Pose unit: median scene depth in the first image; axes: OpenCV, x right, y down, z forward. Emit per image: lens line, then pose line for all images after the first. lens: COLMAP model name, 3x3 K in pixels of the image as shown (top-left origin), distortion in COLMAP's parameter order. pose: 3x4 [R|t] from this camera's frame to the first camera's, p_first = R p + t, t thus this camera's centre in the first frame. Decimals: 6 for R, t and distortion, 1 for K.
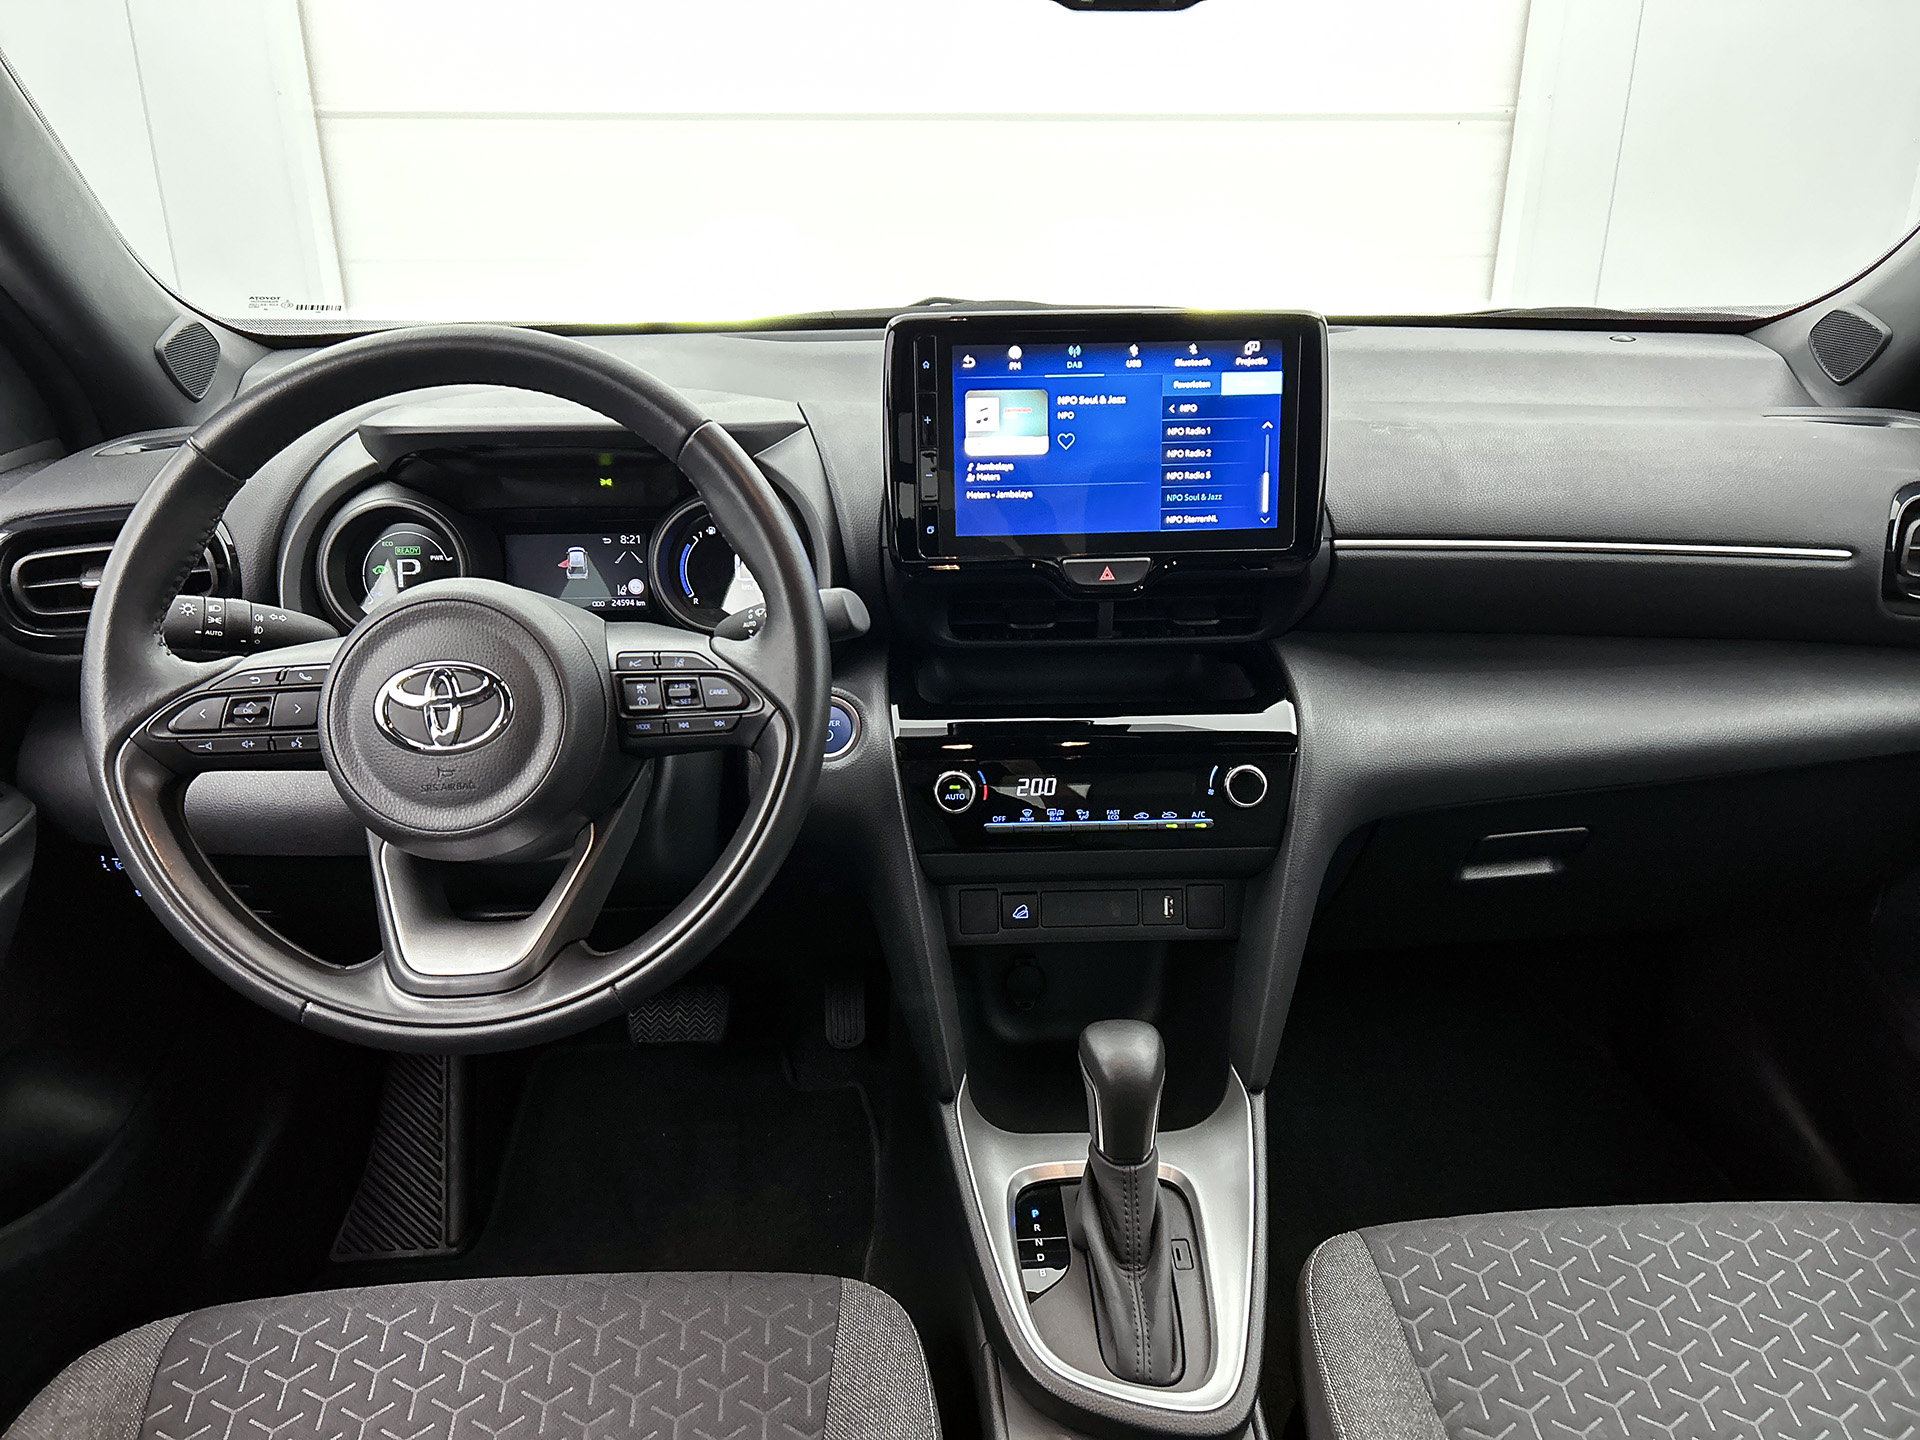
lens RADIAL K [[1458.3, 0, 971.5], [0, 1458.3, 720.8], [0, 0, 1]] dist [0.003835, -0.004784]
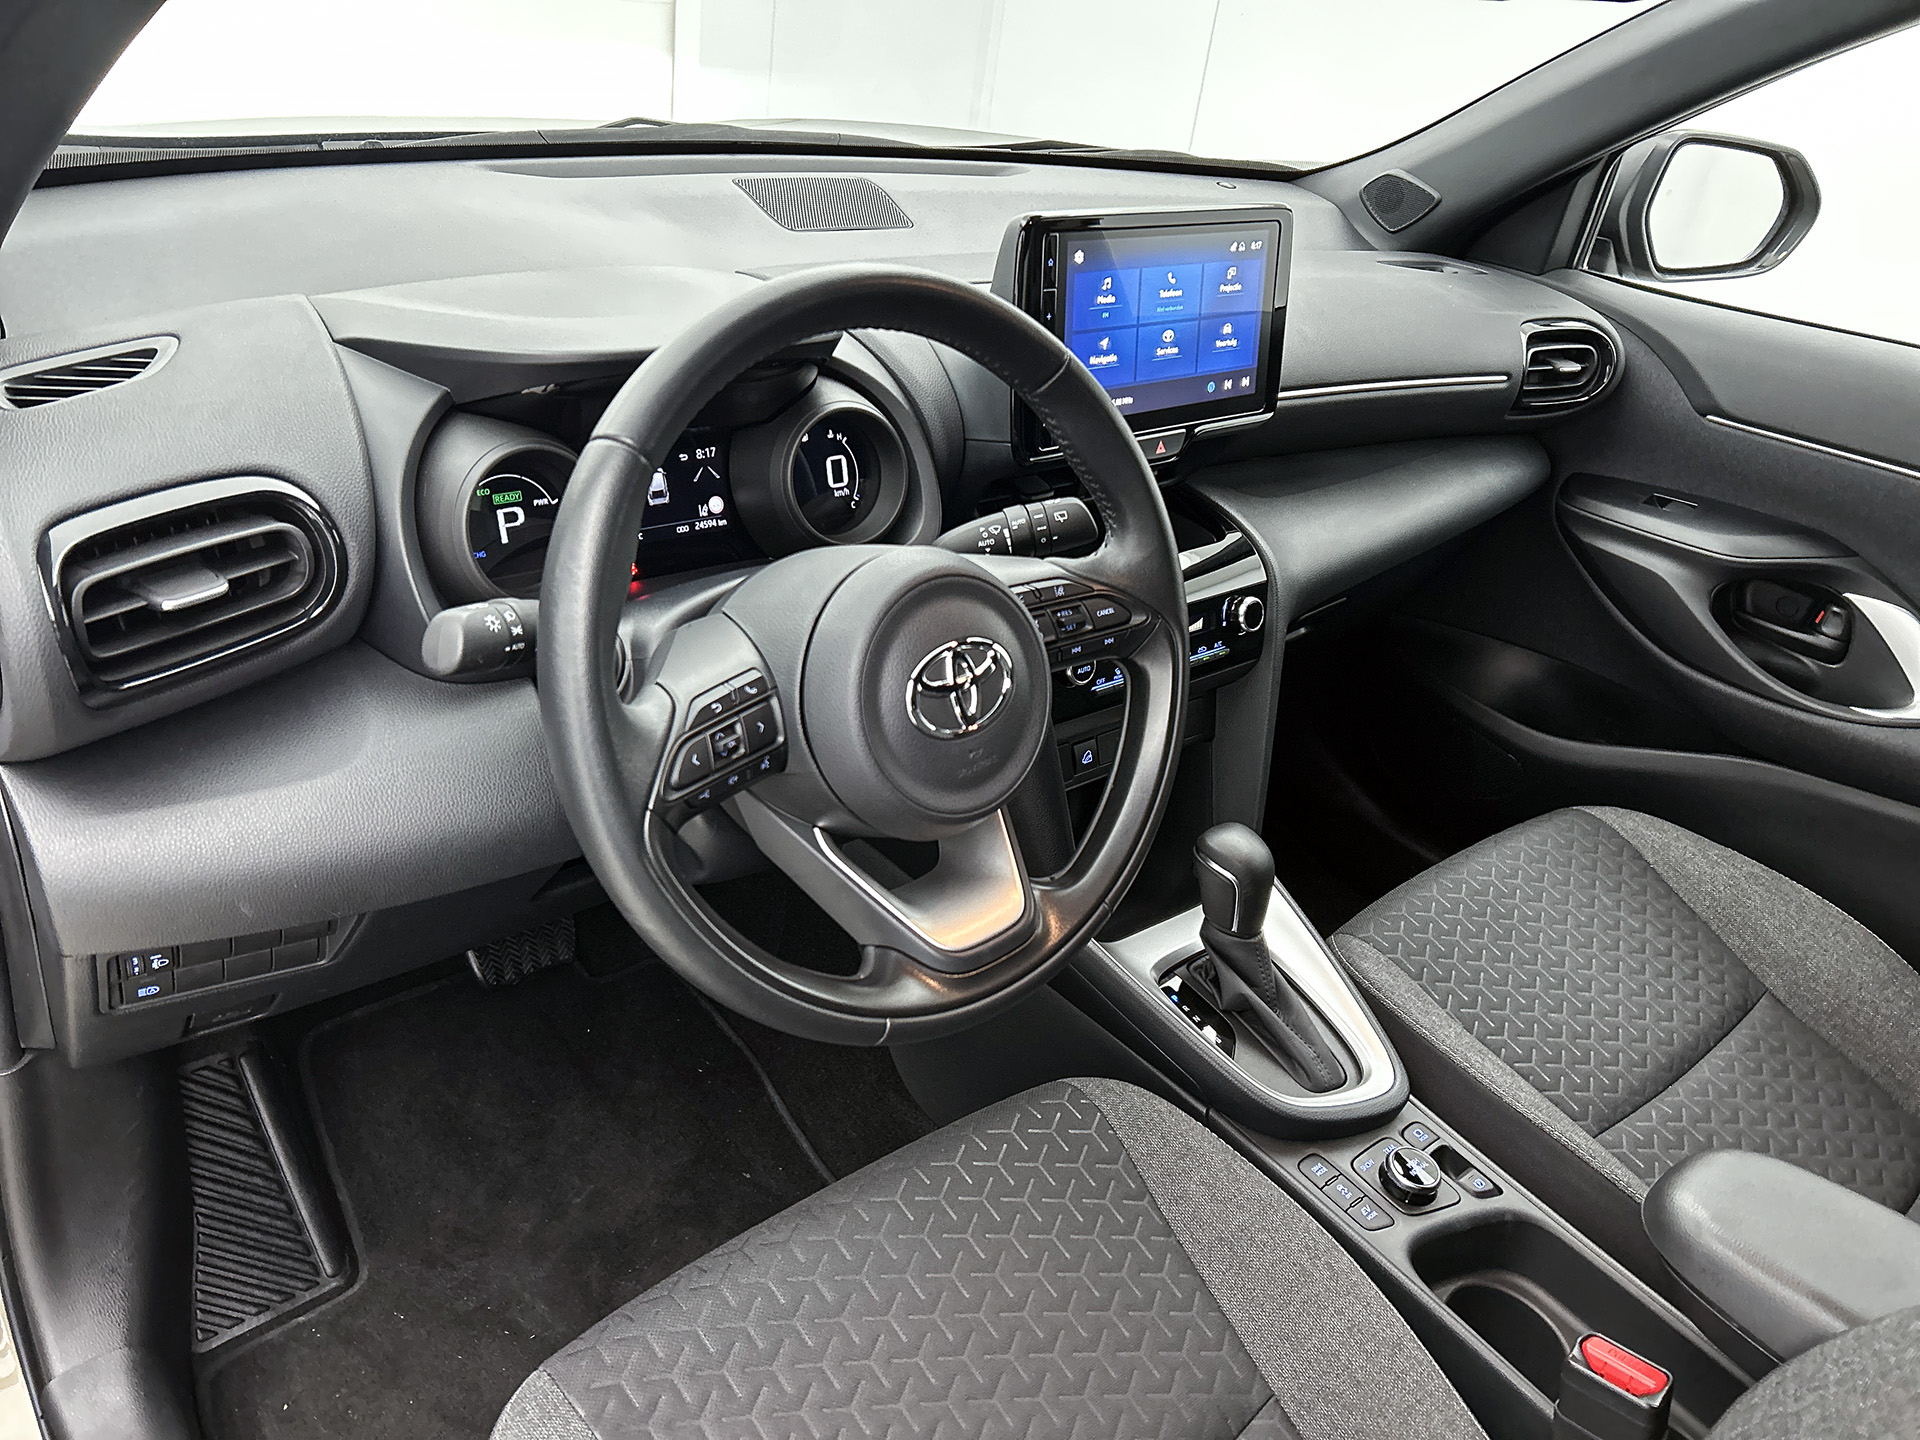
lens RADIAL K [[1458.3, 0, 971.5], [0, 1458.3, 720.8], [0, 0, 1]] dist [0.003835, -0.004784]
pose [[0.790128, -0.206181, 0.577224, -0.816336], [0.106621, 0.973602, 0.201817, -0.158103], [-0.603598, -0.097917, 0.791253, 0.205885]]
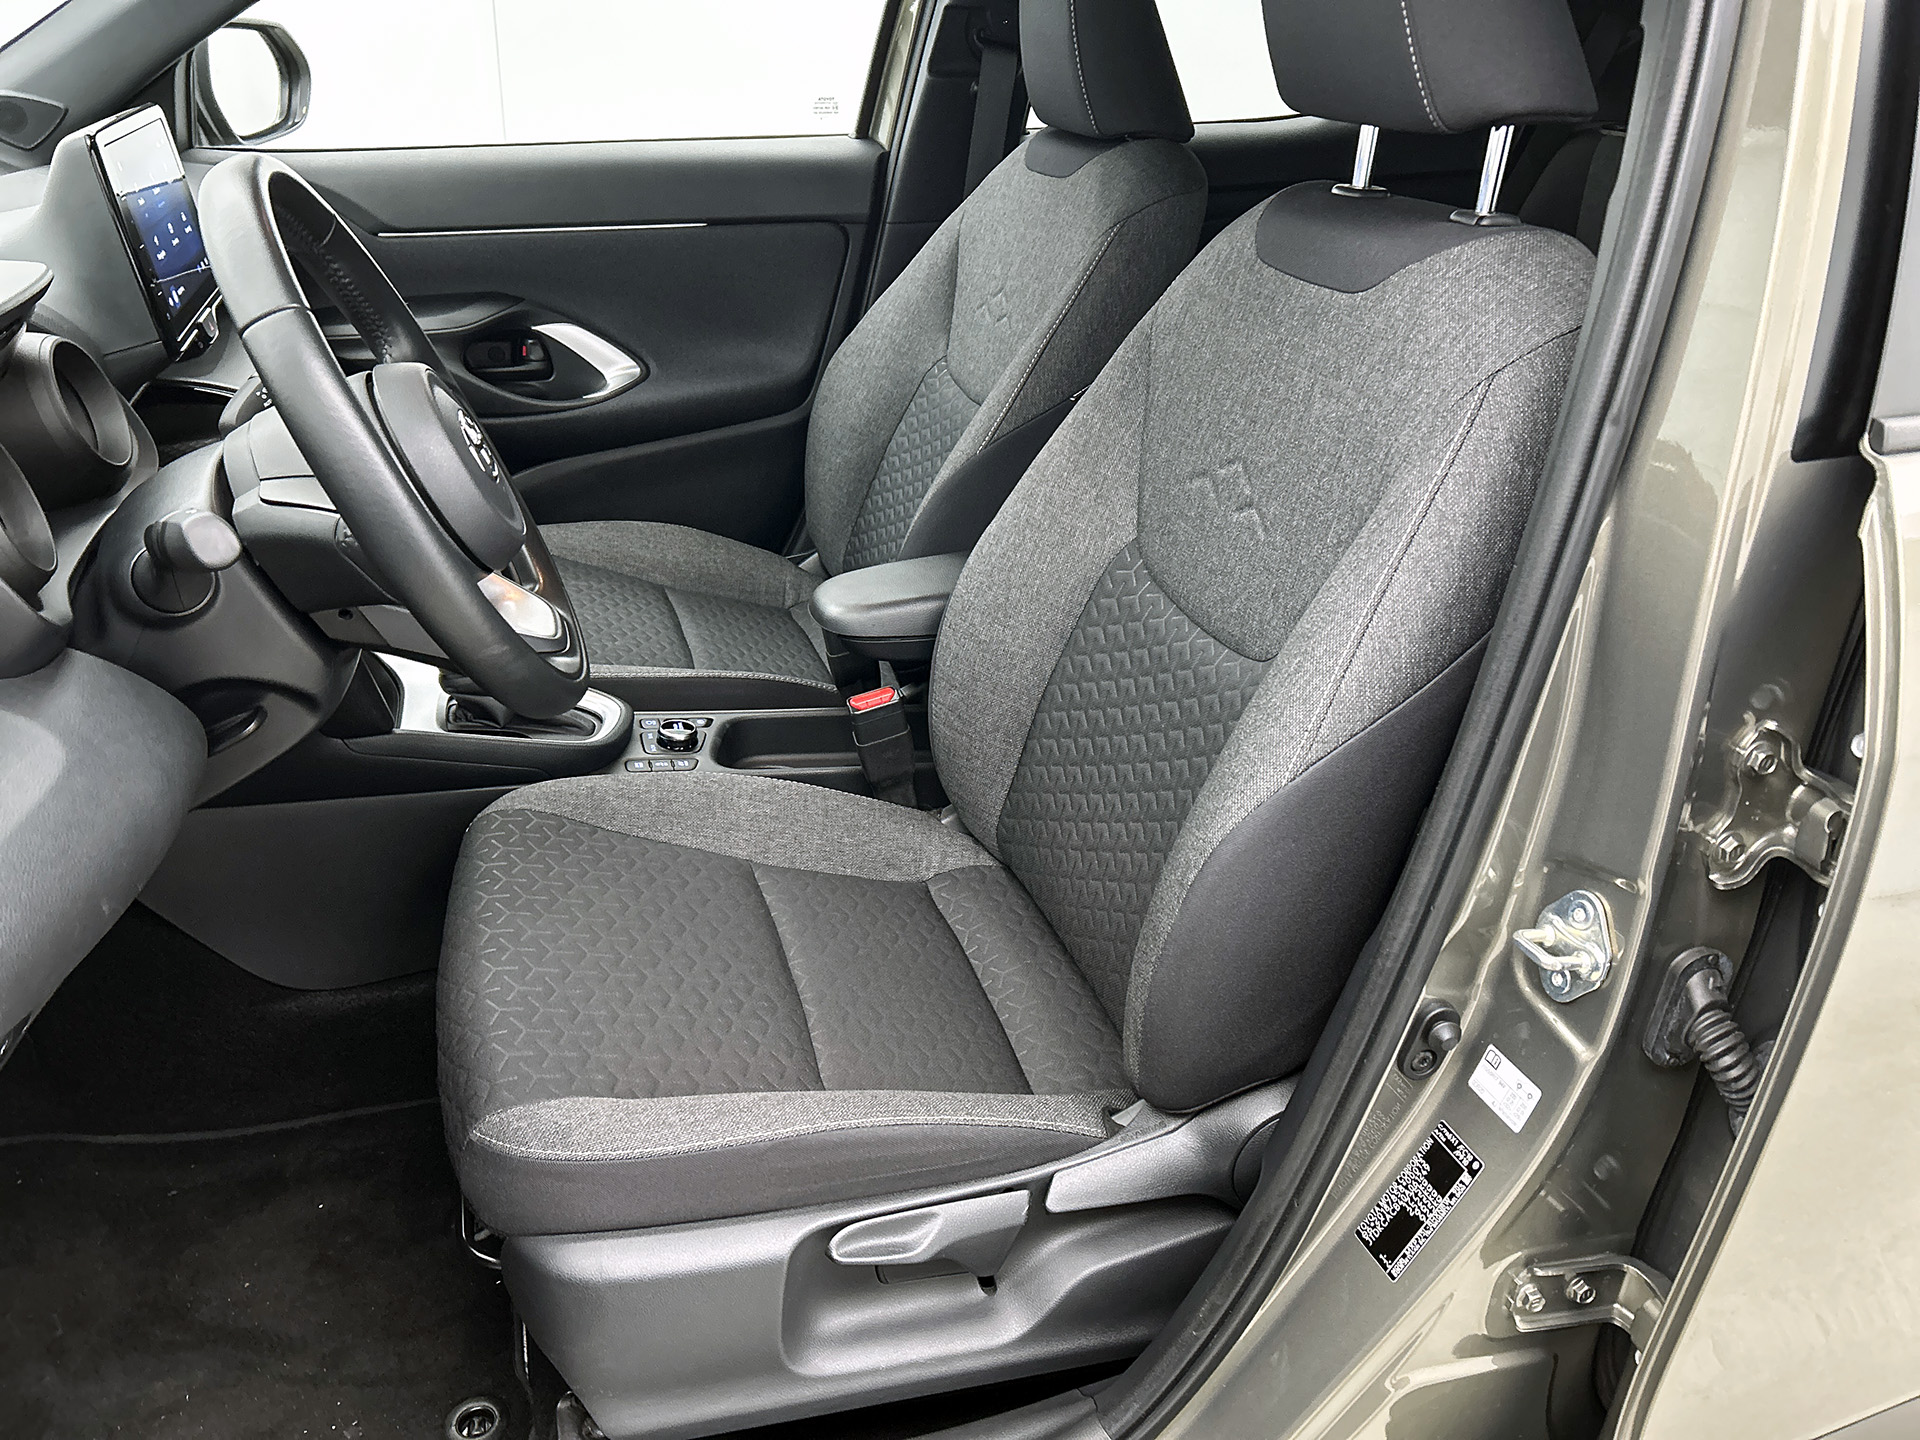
lens RADIAL K [[1458.3, 0, 971.5], [0, 1458.3, 720.8], [0, 0, 1]] dist [0.003835, -0.004784]
pose [[-0.238985, -0.434349, 0.868462, -1.514261], [0.317772, 0.810147, 0.492629, -0.274994], [-0.917555, 0.393704, -0.055589, 0.678560]]
